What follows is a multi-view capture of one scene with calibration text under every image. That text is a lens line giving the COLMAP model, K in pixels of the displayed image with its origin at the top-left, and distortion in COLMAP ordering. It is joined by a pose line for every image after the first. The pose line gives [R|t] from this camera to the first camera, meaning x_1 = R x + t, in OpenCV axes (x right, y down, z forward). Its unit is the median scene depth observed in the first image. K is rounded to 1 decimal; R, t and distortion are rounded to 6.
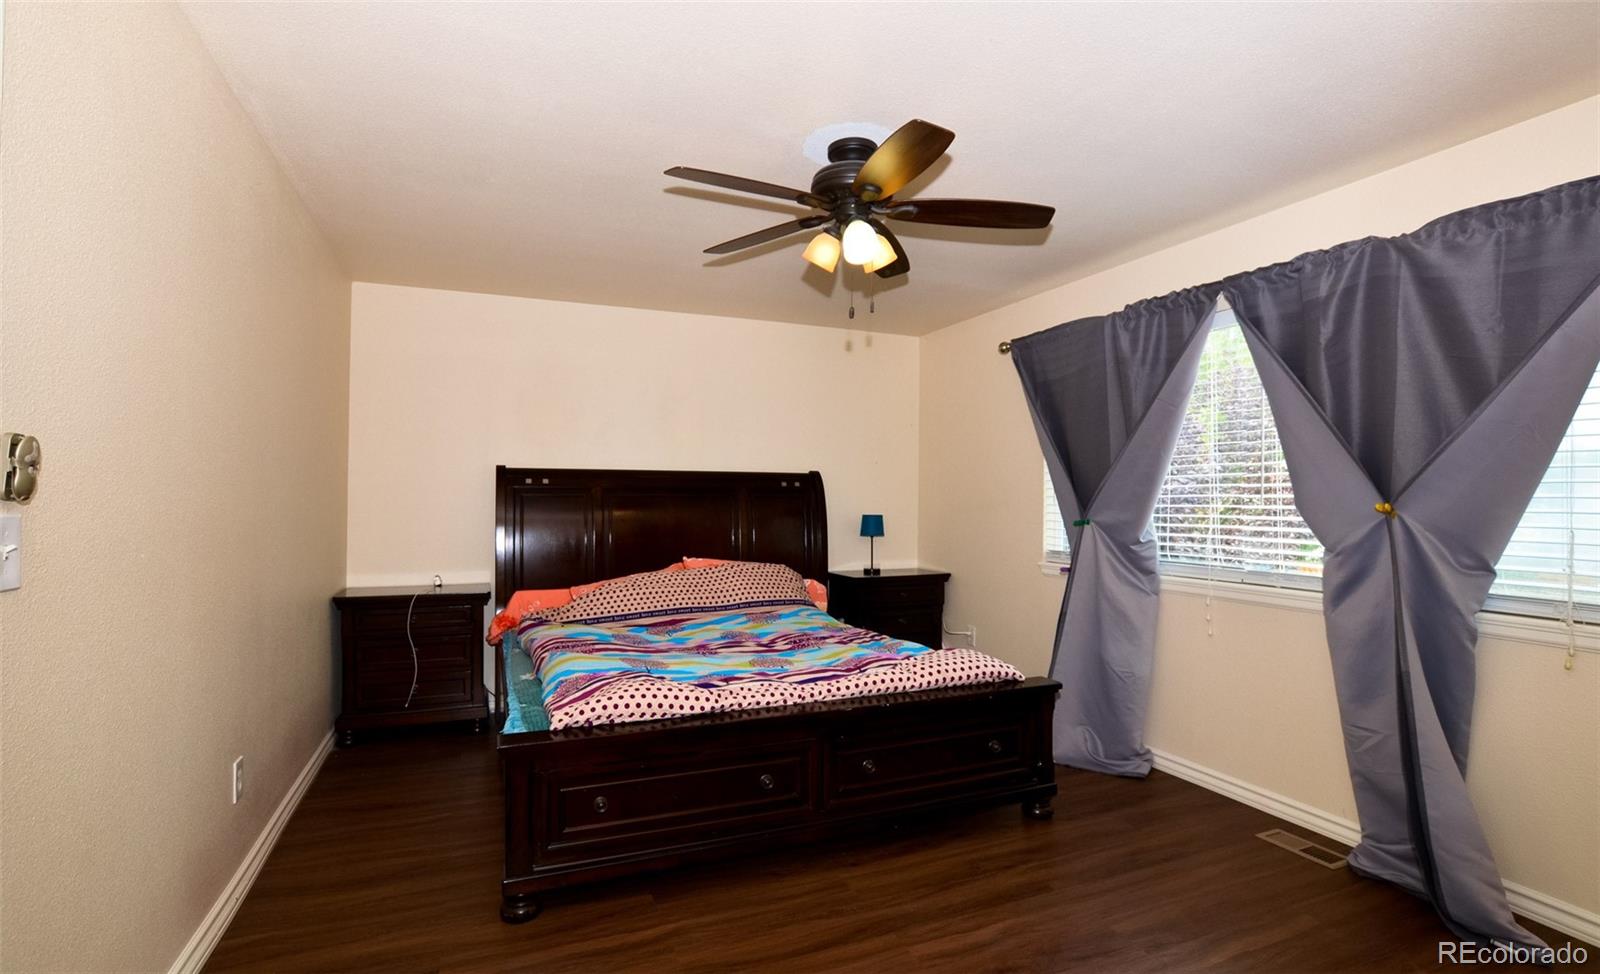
lens RADIAL K [[747.1, 0, 800.0], [0, 747.1, 487.0], [0, 0, 1]] dist [-0.025968, -0.000150]
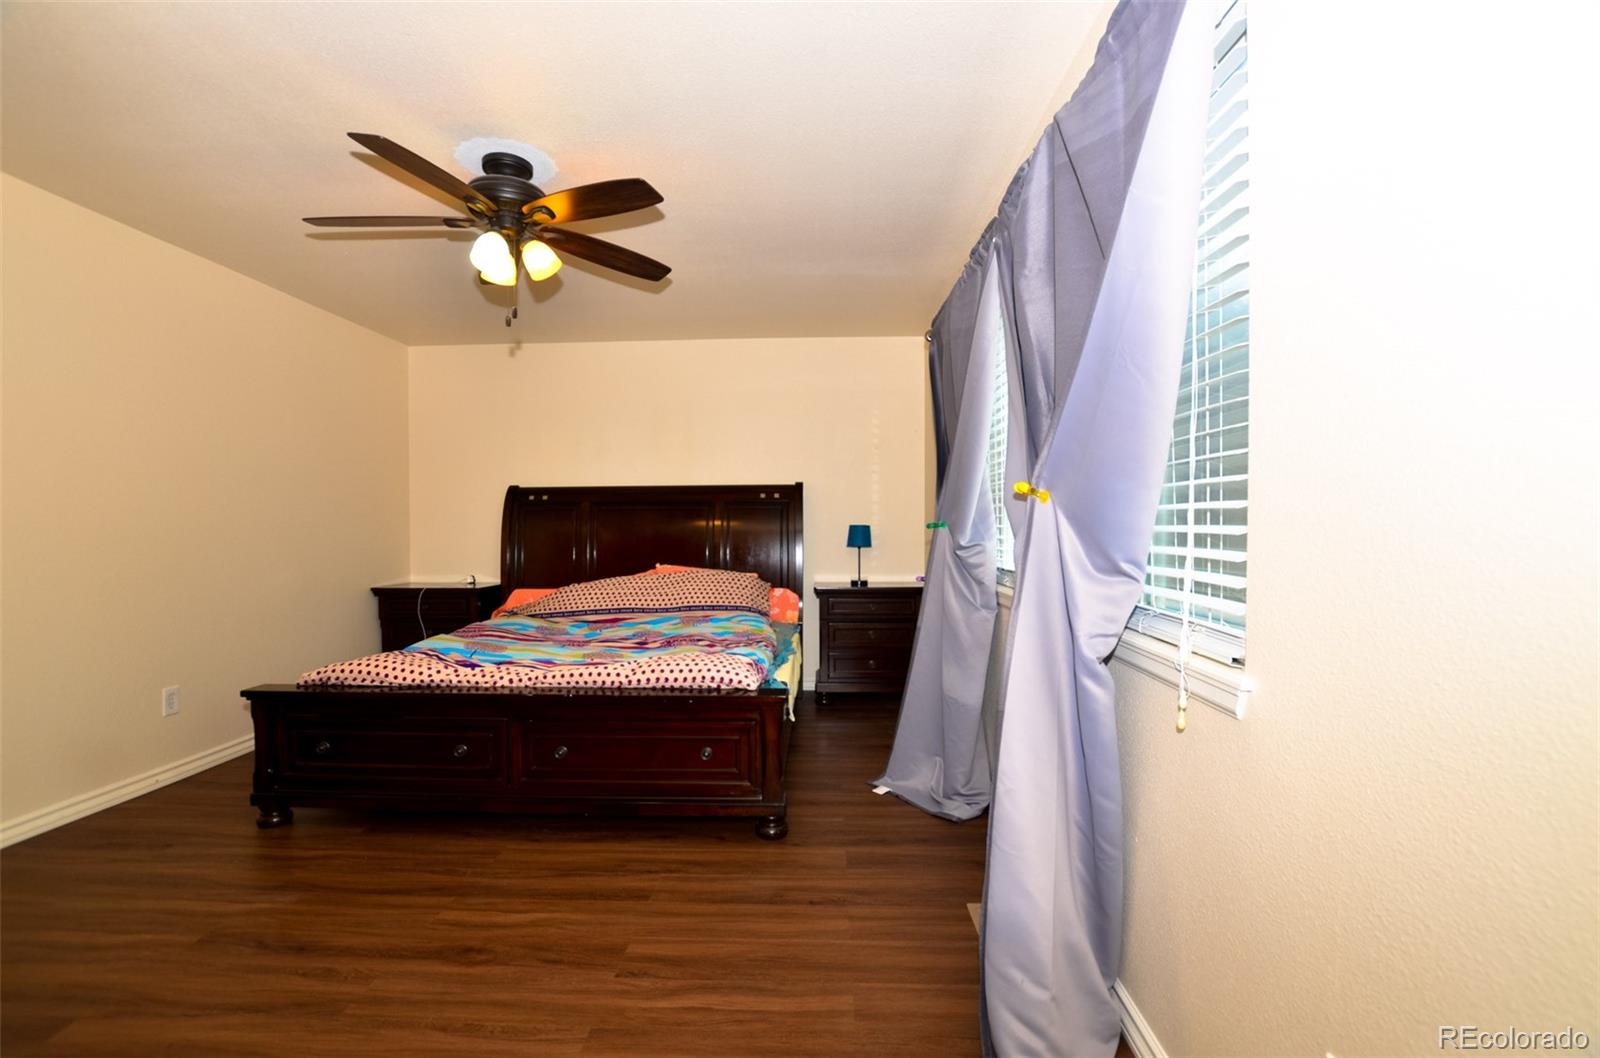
lens RADIAL K [[712.6, 0, 798.2], [0, 712.6, 533.4], [0, 0, 1]] dist [-0.025188, 0.002103]
pose [[0.905863, -0.005916, -0.423530, 0.545501], [0.017616, 0.999564, 0.023716, 0.031892], [0.423205, -0.028944, 0.905571, 0.161351]]
